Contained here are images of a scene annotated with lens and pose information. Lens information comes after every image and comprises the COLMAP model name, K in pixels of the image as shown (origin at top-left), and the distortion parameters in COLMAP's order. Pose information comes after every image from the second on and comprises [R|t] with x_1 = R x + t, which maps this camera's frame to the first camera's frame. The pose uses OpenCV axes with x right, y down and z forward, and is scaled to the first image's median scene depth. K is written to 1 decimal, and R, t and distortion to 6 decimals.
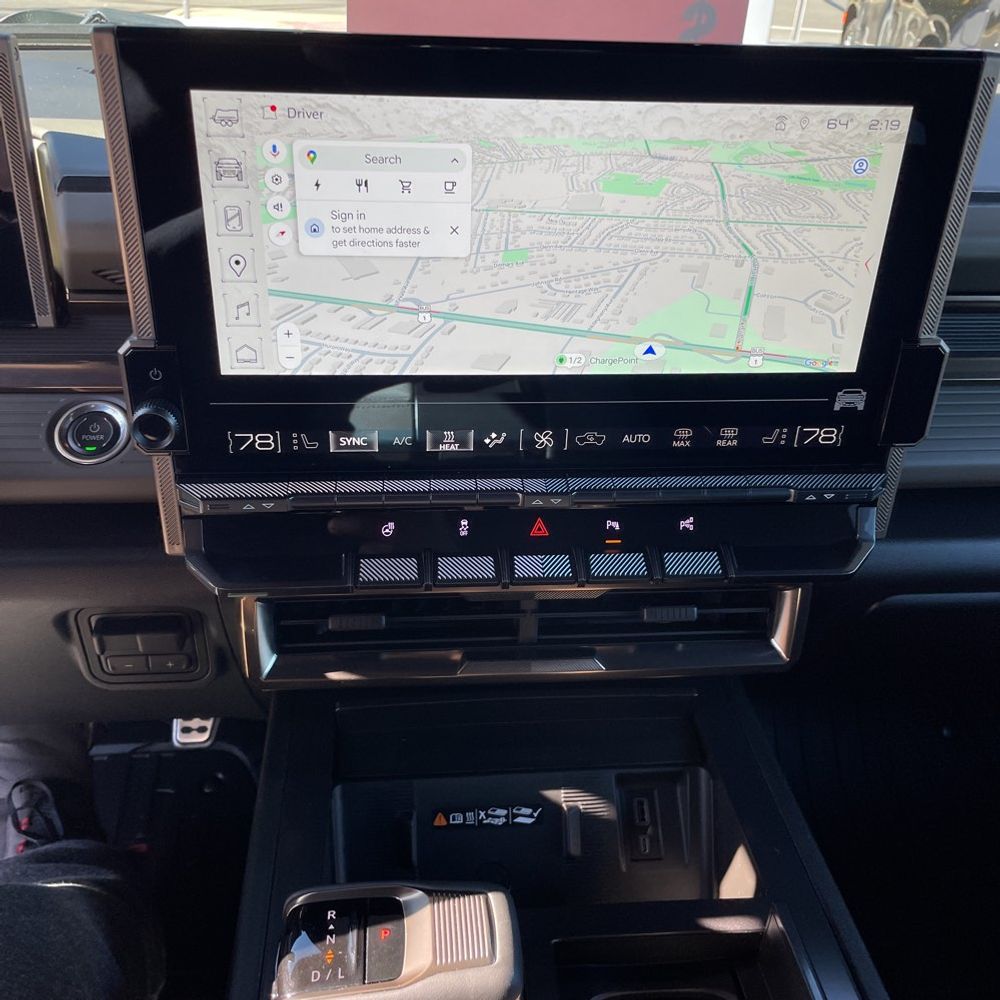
lens RADIAL K [[1061.2, 0, 500.0], [0, 1061.2, 500.0], [0, 0, 1]] dist [0.136777, -0.317309]
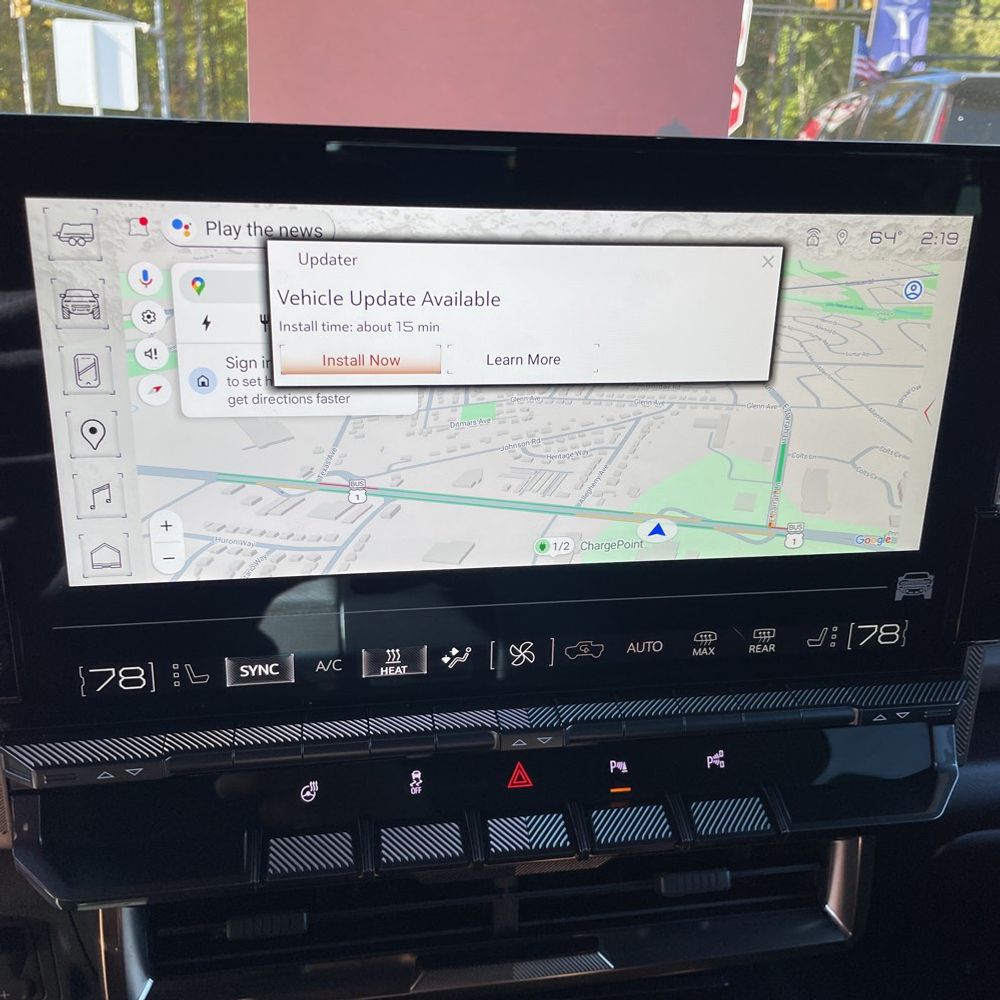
lens RADIAL K [[1061.2, 0, 500.0], [0, 1061.2, 500.0], [0, 0, 1]] dist [0.136777, -0.317309]
pose [[0.996442, -0.033402, 0.077381, -0.028820], [0.046464, 0.983701, -0.173705, -0.035707], [-0.070317, 0.176683, 0.981753, 0.265095]]
